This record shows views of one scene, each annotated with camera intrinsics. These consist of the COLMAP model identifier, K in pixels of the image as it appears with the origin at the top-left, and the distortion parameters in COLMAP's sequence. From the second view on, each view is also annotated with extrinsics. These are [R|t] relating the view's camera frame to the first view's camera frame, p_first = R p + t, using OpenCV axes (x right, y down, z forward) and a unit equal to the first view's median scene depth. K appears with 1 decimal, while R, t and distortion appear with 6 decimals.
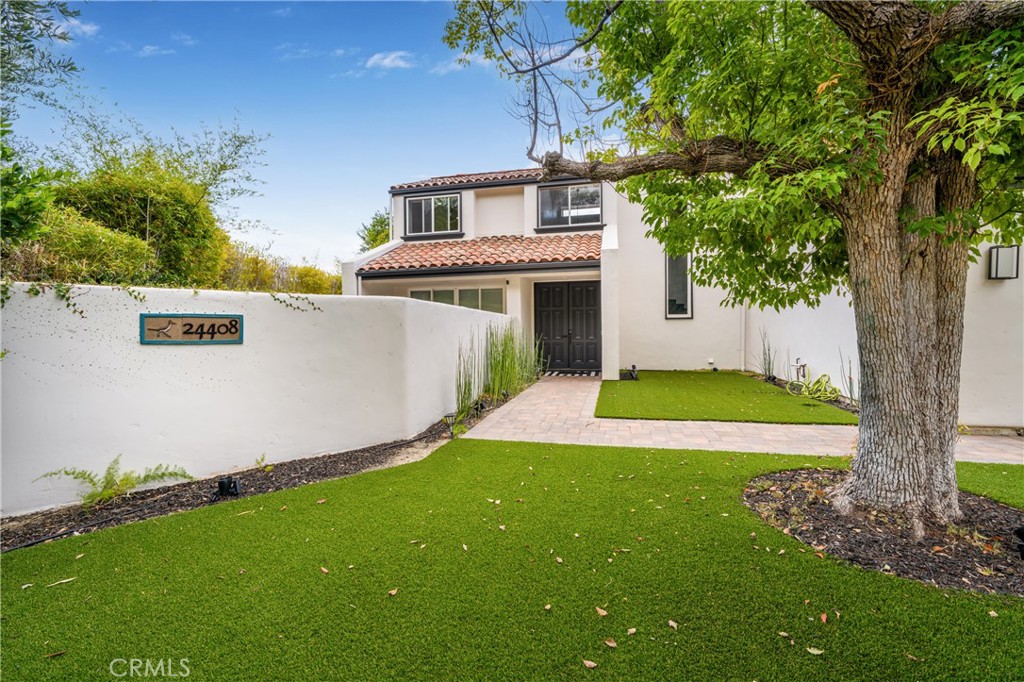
lens RADIAL K [[456.0, 0, 512.1], [0, 456.0, 333.8], [0, 0, 1]] dist [-0.003384, -0.000776]
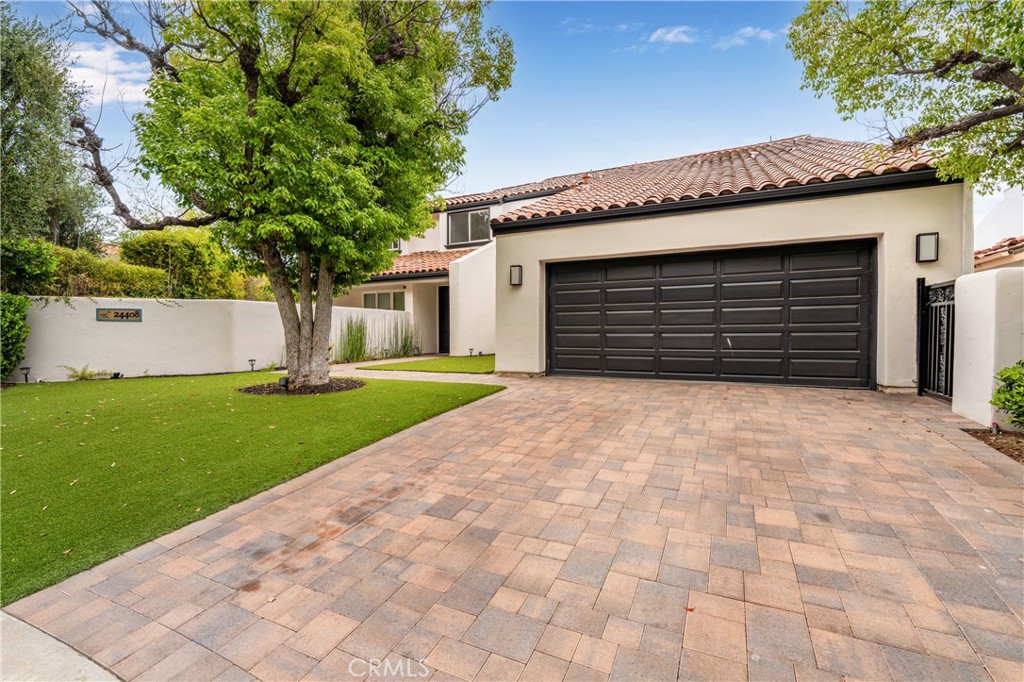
lens RADIAL K [[456.0, 0, 512.4], [0, 456.0, 344.2], [0, 0, 1]] dist [-0.003384, -0.000776]
pose [[0.971117, 0.010916, -0.238354, 0.923029], [-0.005265, 0.999690, 0.024332, 0.036842], [0.238546, -0.022375, 0.970873, -0.404359]]
